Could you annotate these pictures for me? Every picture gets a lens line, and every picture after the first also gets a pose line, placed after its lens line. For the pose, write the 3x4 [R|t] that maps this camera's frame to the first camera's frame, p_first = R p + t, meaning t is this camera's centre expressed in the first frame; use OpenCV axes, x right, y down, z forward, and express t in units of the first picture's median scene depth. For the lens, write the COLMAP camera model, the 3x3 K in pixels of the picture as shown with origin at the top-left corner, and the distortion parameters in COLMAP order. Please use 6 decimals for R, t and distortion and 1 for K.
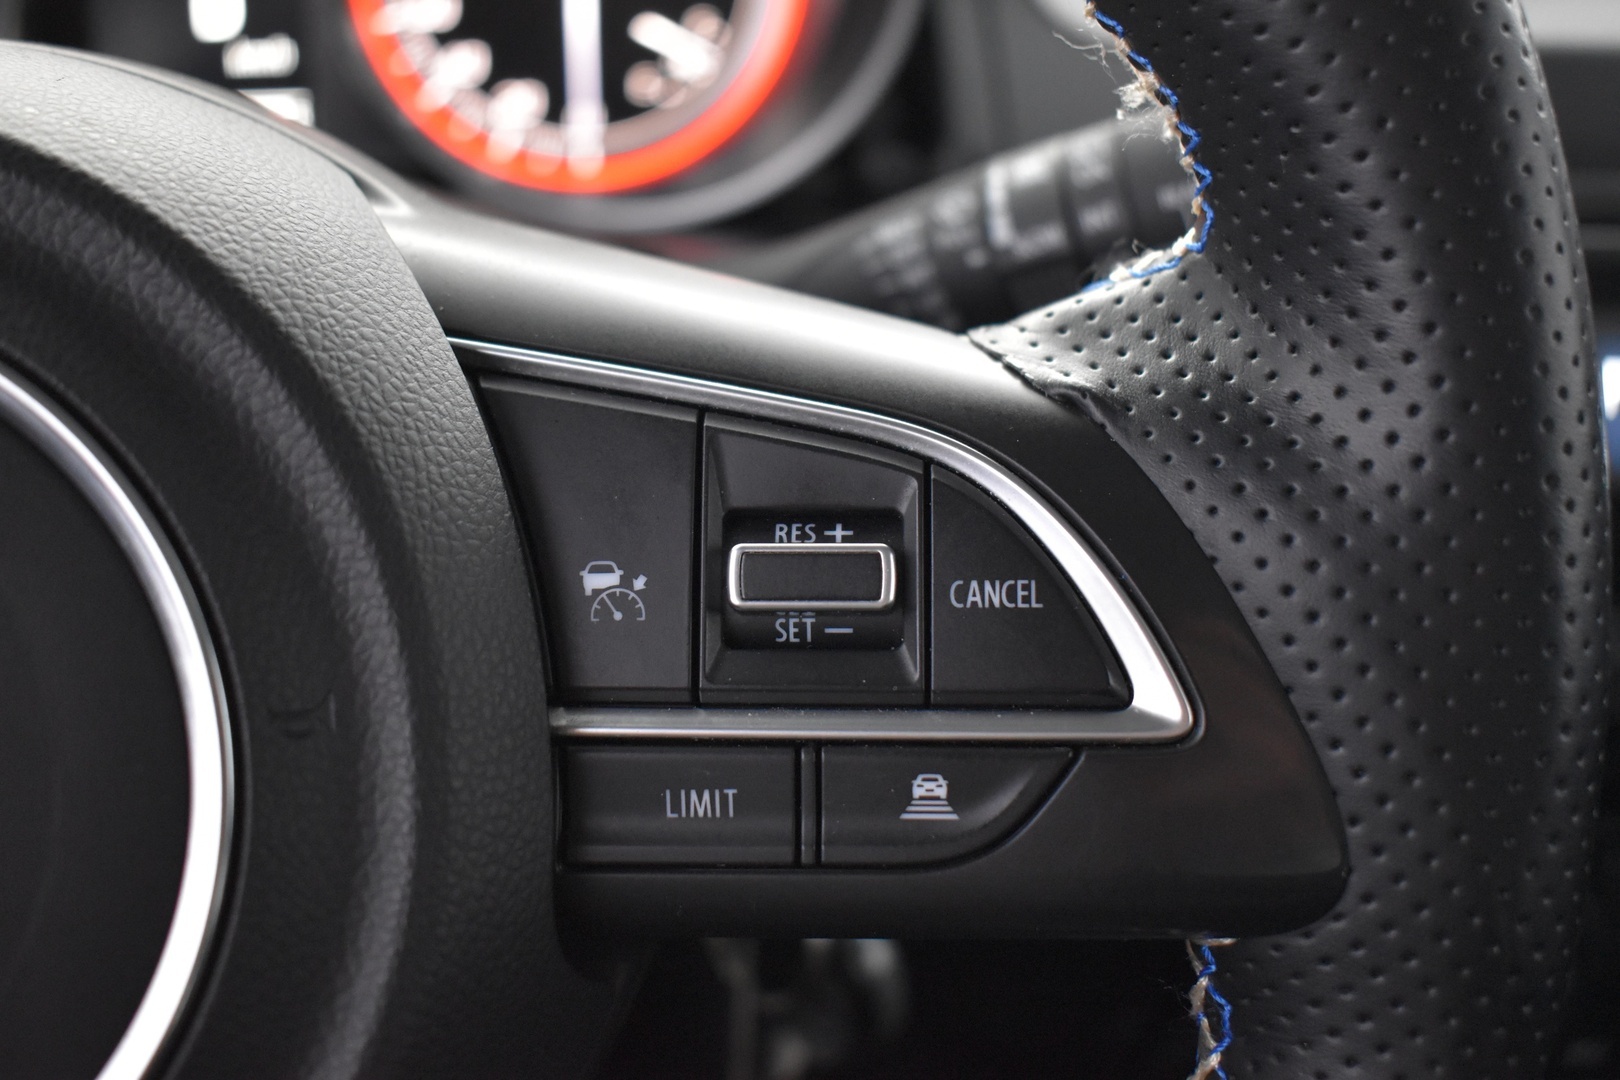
lens RADIAL K [[1935.2, 0, 813.3], [0, 1935.2, 537.8], [0, 0, 1]] dist [-0.051153, 0.000000]
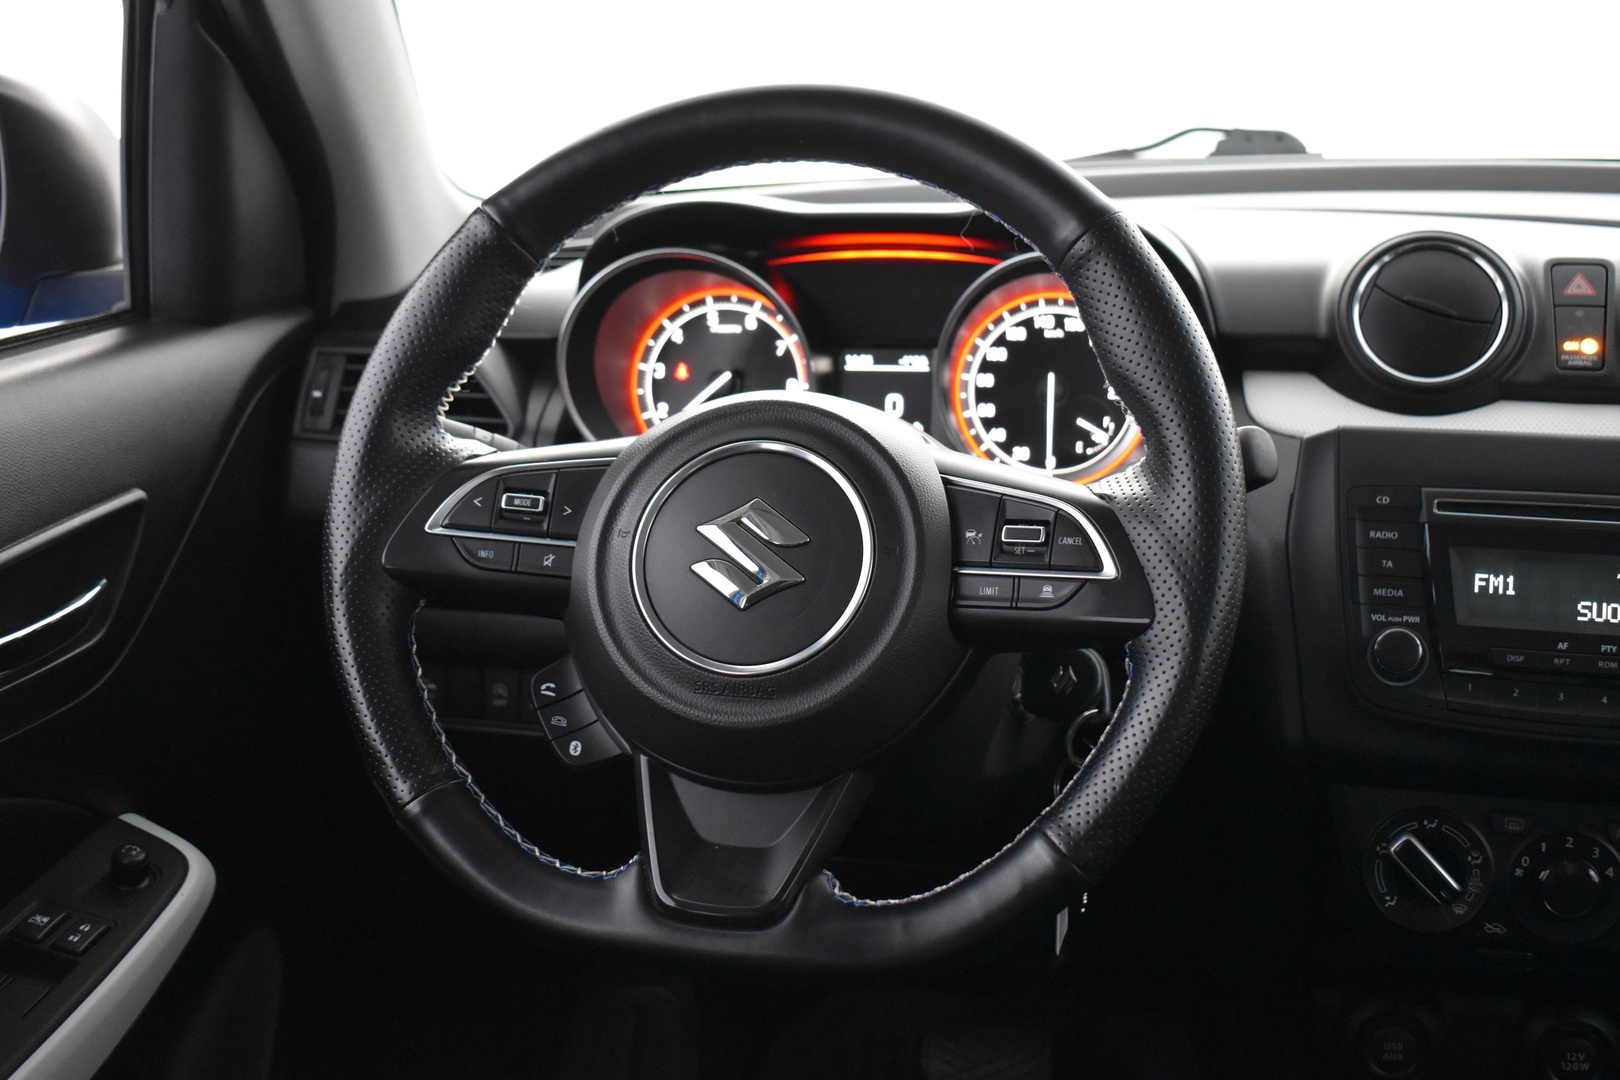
lens RADIAL K [[1935.2, 0, 814.3], [0, 1935.2, 539.0], [0, 0, 1]] dist [-0.051153, 0.000000]
pose [[0.943546, 0.047581, -0.327806, 0.852806], [-0.122891, 0.969286, -0.213031, 0.883995], [0.307601, 0.241289, 0.920413, -2.610284]]
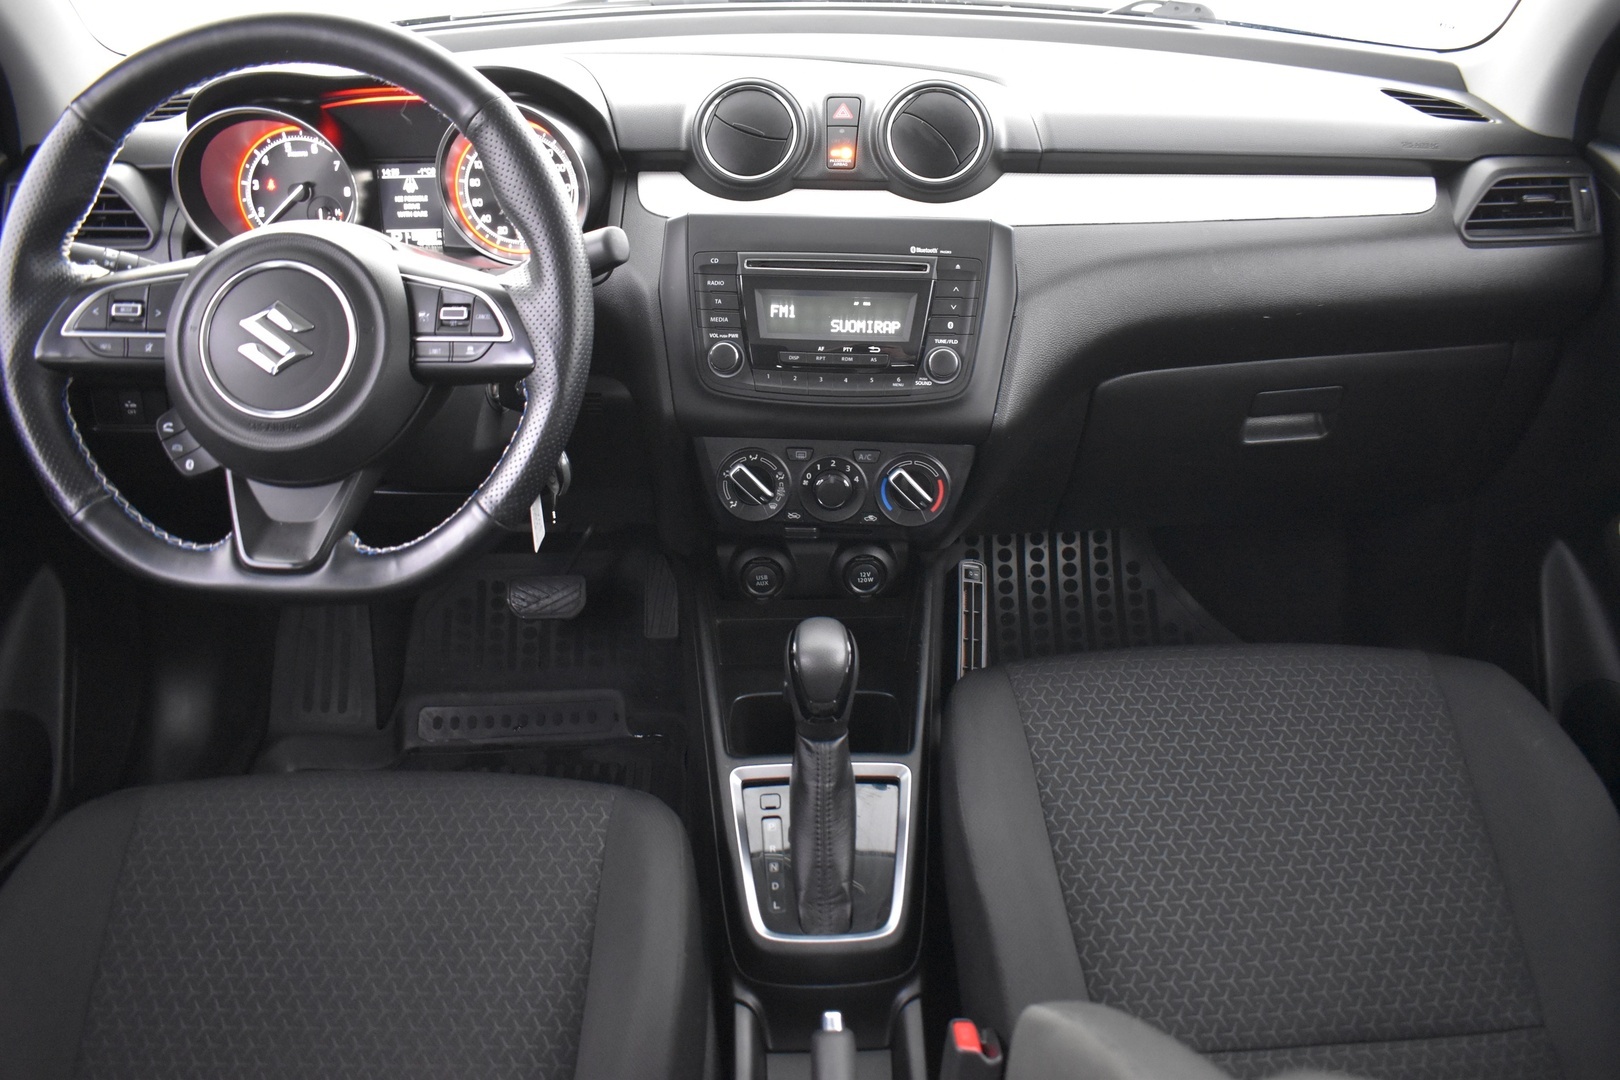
lens RADIAL K [[1250.5, 0, 802.8], [0, 1250.5, 548.4], [0, 0, 1]] dist [-0.088427, 0.008937]
pose [[0.993807, 0.040152, -0.103614, 1.488240], [-0.036827, 0.998750, 0.033806, 0.572571], [0.104841, -0.029781, 0.994043, -2.700399]]
